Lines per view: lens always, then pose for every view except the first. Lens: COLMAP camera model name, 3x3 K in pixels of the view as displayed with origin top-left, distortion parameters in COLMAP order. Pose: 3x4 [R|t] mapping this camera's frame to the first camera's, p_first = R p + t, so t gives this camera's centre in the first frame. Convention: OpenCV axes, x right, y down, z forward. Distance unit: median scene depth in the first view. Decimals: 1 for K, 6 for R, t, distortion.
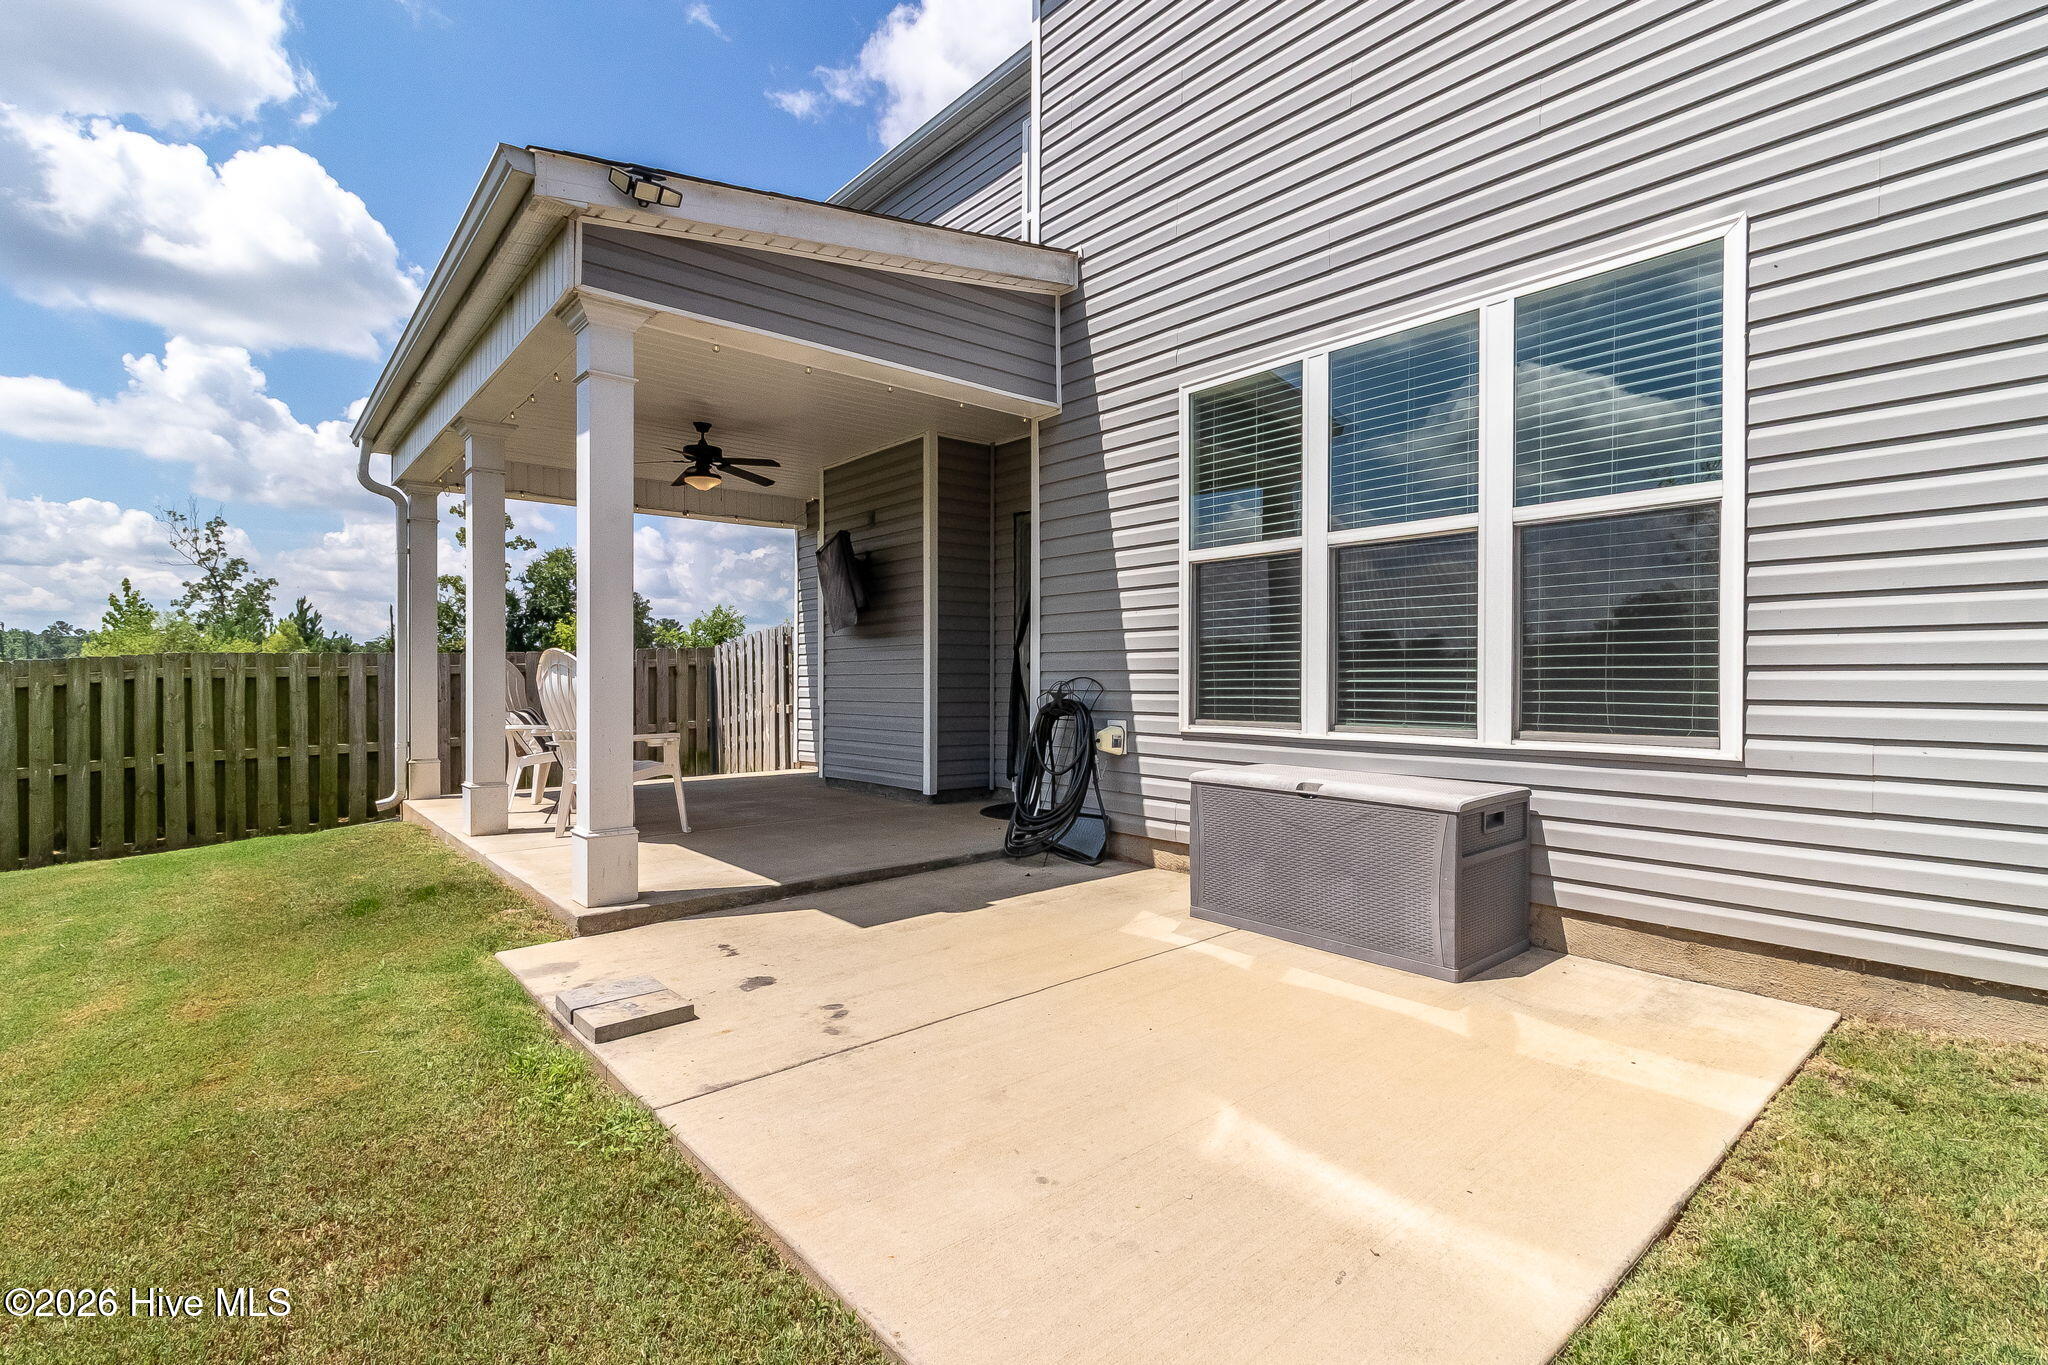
lens RADIAL K [[968.3, 0, 1024.0], [0, 968.3, 682.5], [0, 0, 1]] dist [-0.000036, 0.000110]
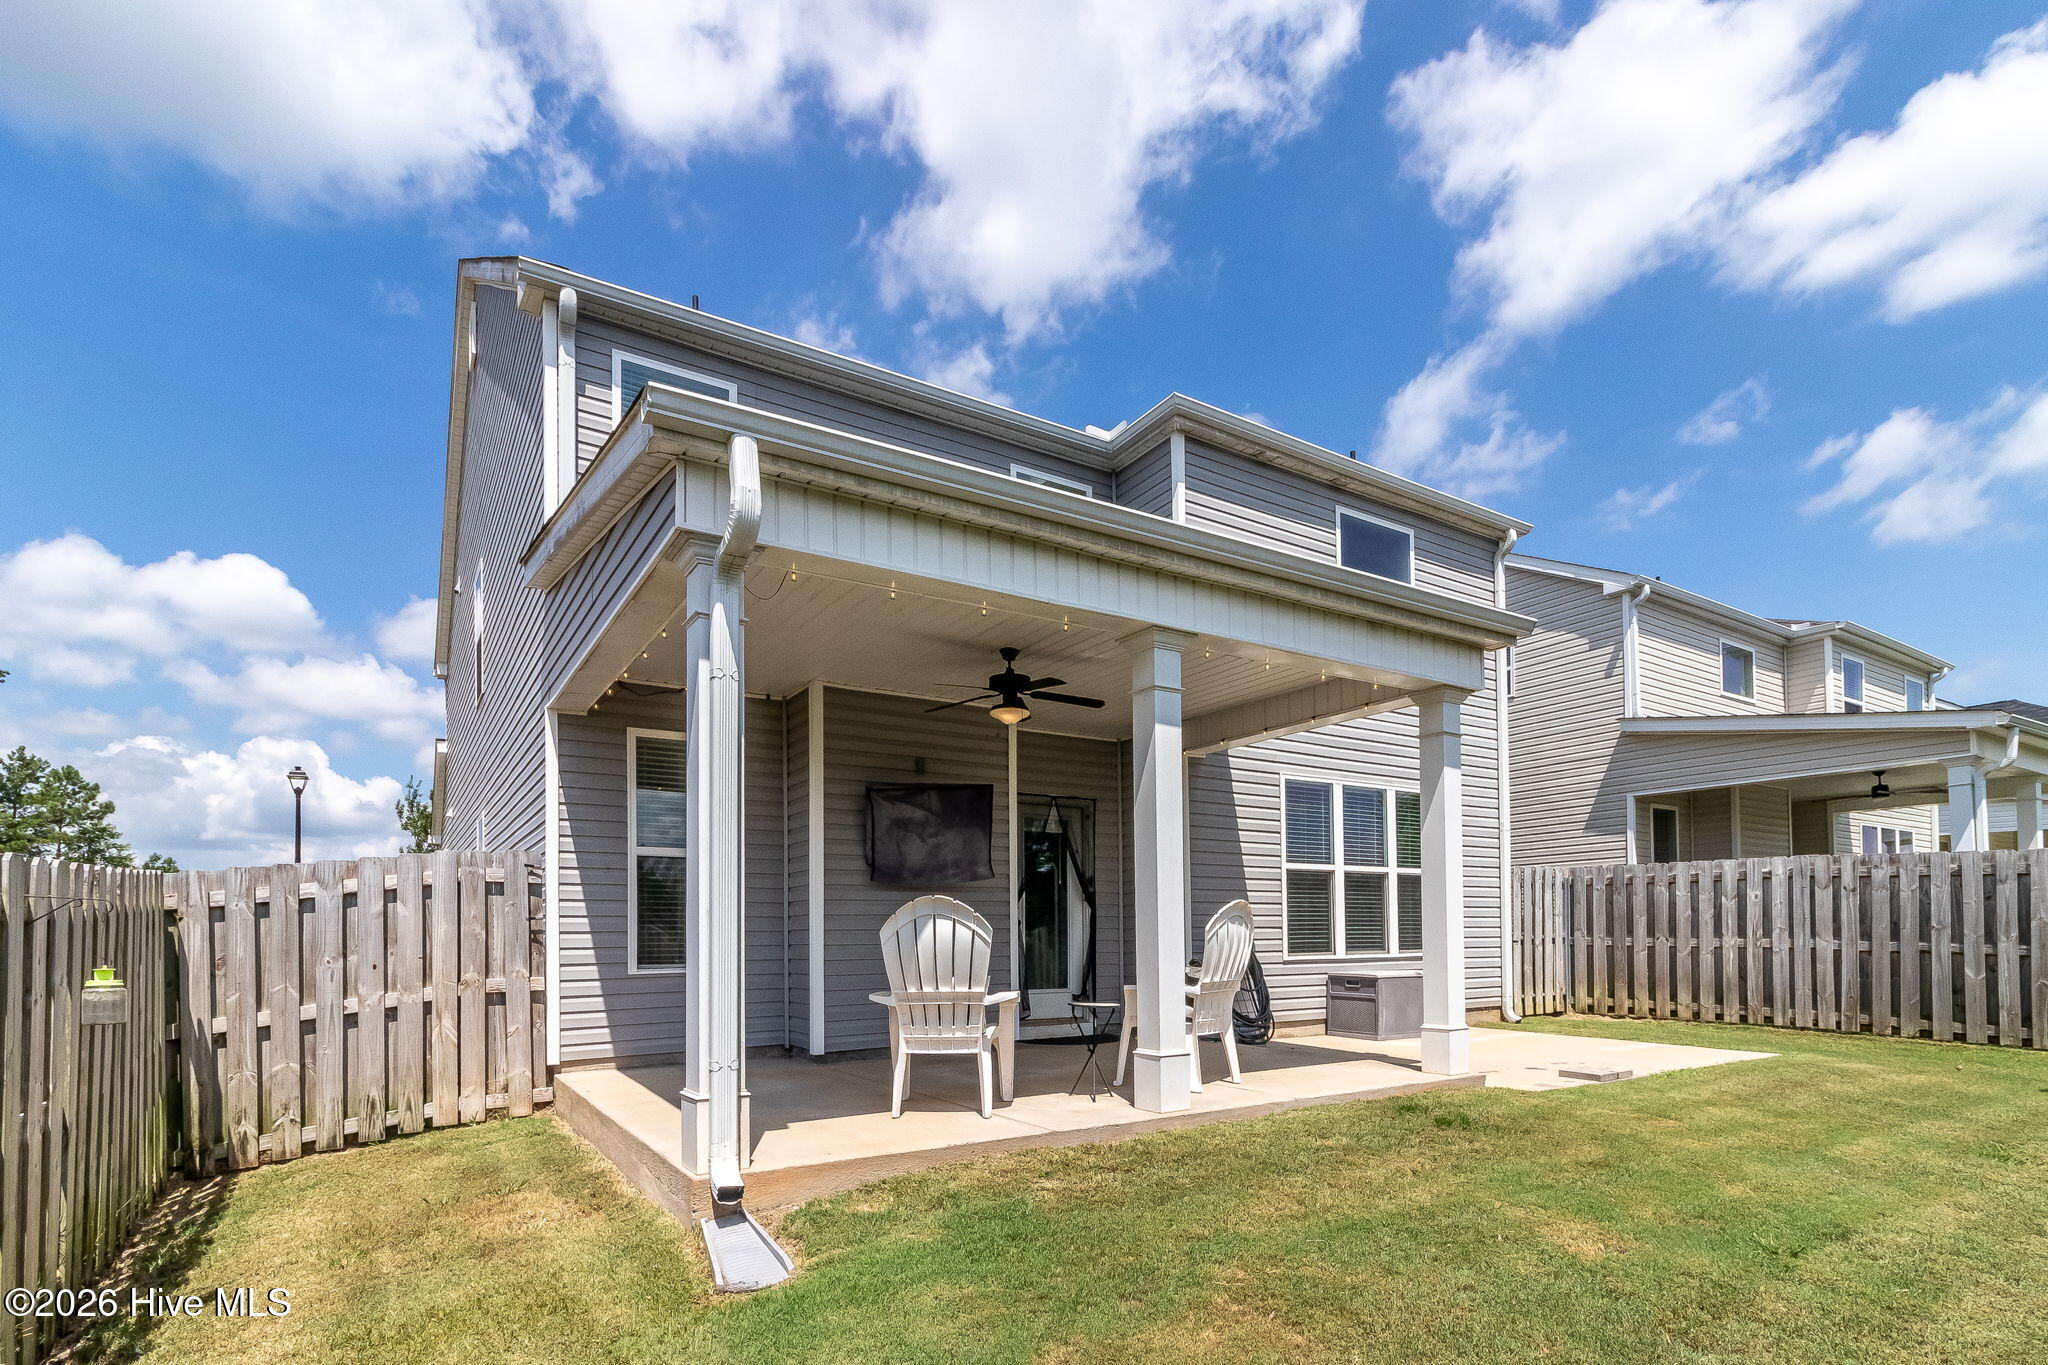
lens RADIAL K [[968.3, 0, 1024.0], [0, 968.3, 682.5], [0, 0, 1]] dist [-0.000036, 0.000110]
pose [[0.151432, 0.263941, 0.952577, -1.611940], [0.018607, 0.962759, -0.269721, 0.026386], [-0.988292, 0.058569, 0.140881, 1.068496]]
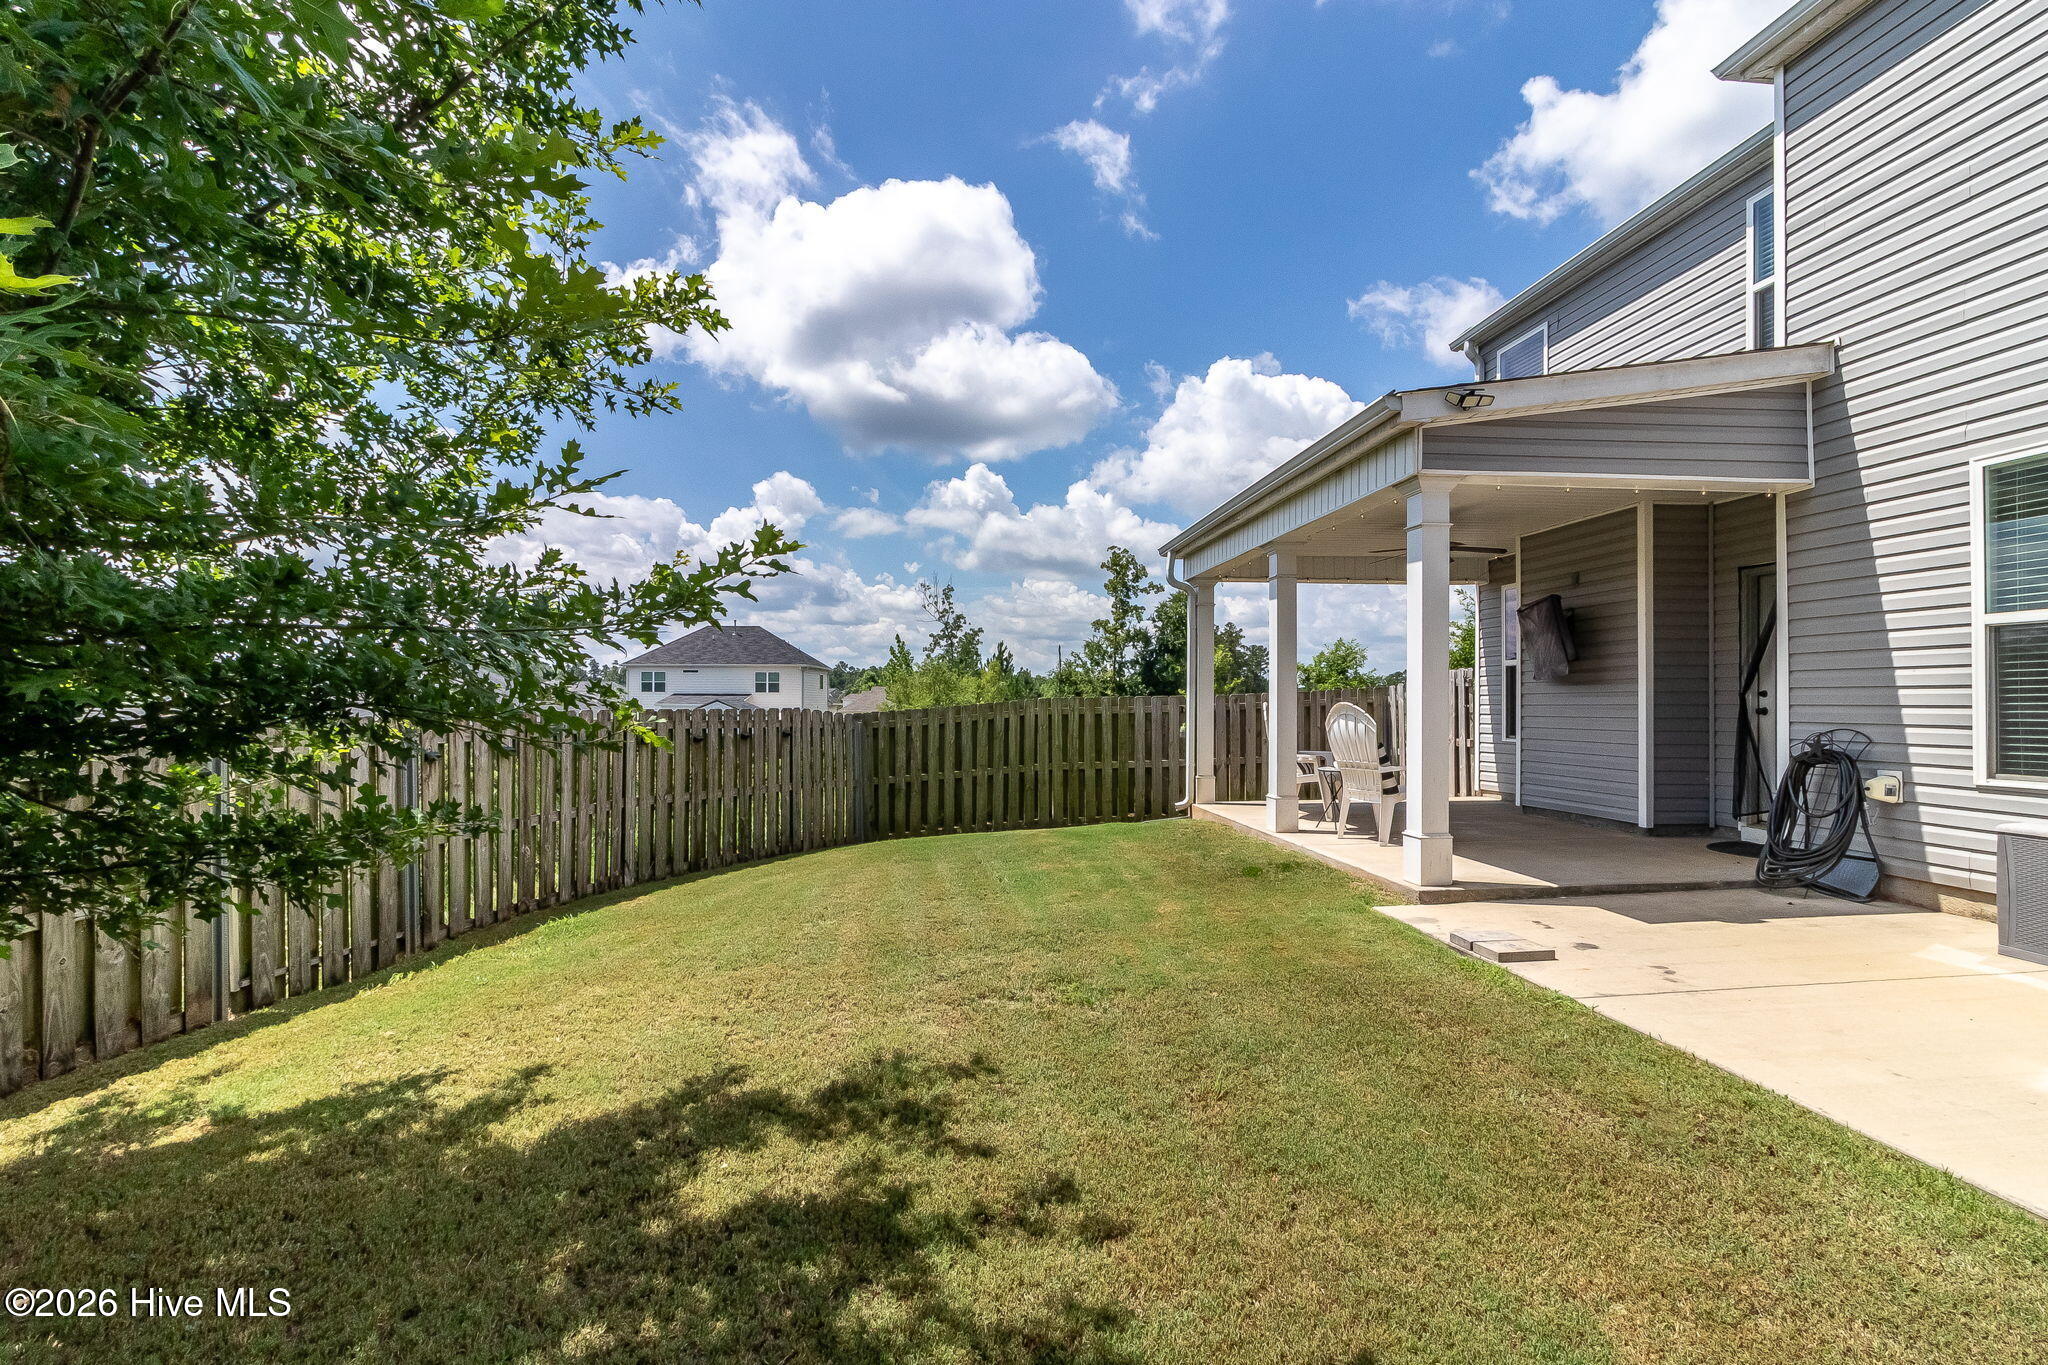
lens RADIAL K [[944.2, 0, 1019.1], [0, 944.2, 689.8], [0, 0, 1]] dist [0.001853, 0.000655]
pose [[0.826106, -0.007713, -0.563463, -0.103392], [-0.001550, 0.999871, -0.015958, -0.030457], [0.563513, 0.014057, 0.825987, -0.388867]]
